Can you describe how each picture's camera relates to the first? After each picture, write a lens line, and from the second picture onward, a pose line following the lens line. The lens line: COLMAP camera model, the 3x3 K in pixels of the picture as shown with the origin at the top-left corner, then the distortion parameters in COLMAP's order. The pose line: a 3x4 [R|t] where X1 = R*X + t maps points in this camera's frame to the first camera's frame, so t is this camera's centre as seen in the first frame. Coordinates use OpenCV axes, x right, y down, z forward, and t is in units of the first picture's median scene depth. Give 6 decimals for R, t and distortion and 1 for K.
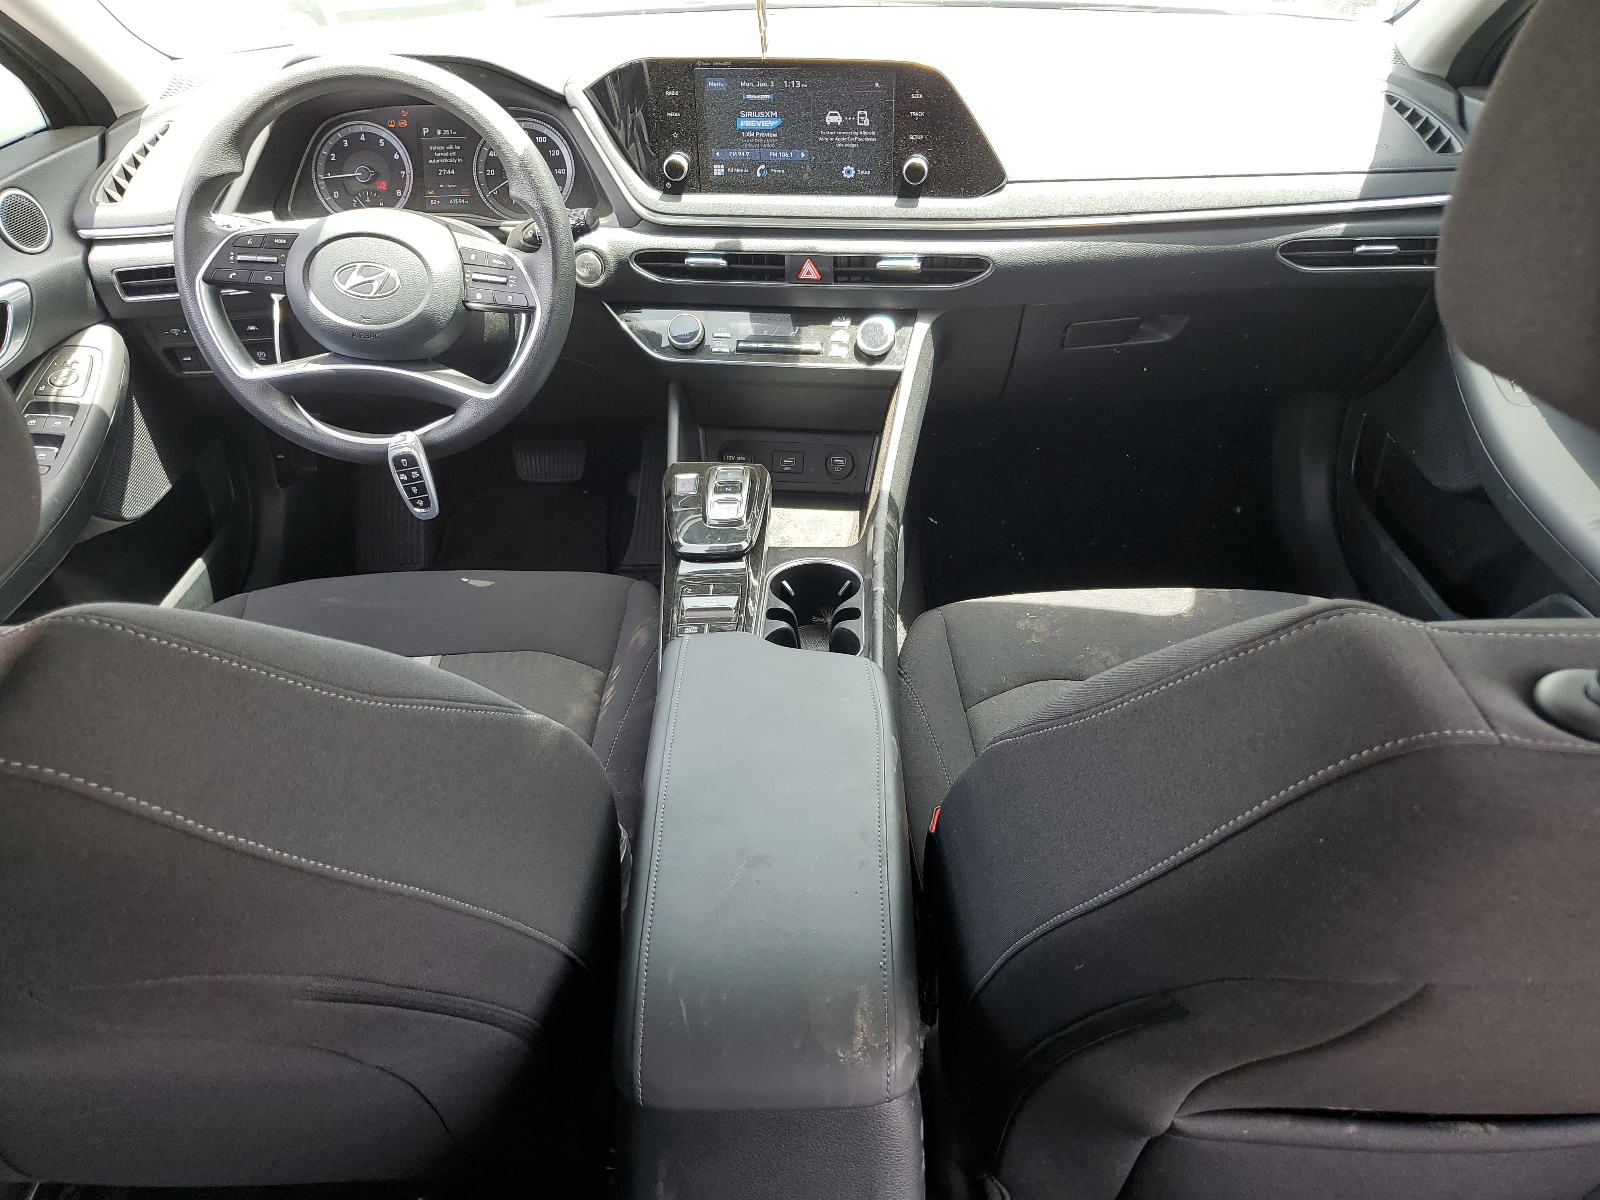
lens RADIAL K [[1223.9, 0, 803.5], [0, 1223.9, 597.4], [0, 0, 1]] dist [-0.004833, -0.000789]
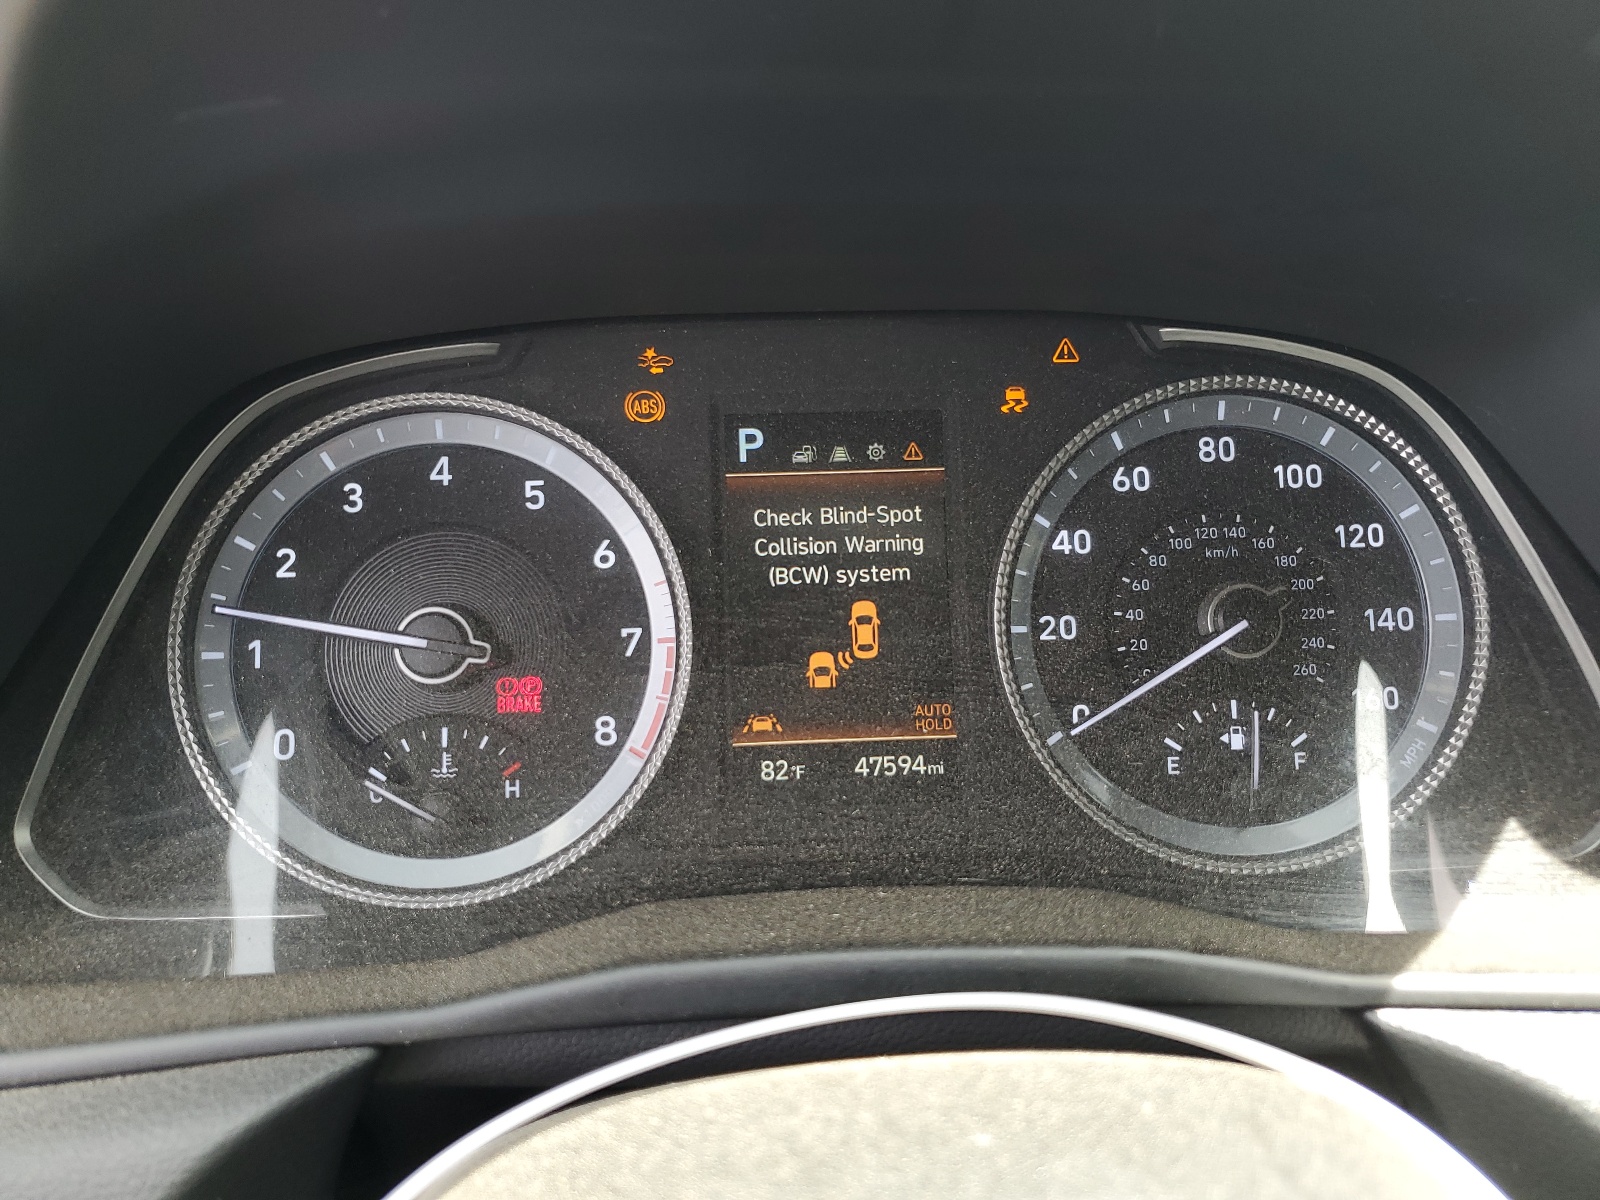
lens RADIAL K [[1223.9, 0, 796.4], [0, 1223.9, 599.4], [0, 0, 1]] dist [-0.004833, -0.000789]
pose [[0.997245, -0.013576, 0.072929, -0.316906], [0.031860, 0.966206, -0.255793, -0.301783], [-0.066992, 0.257412, 0.963977, 0.805015]]
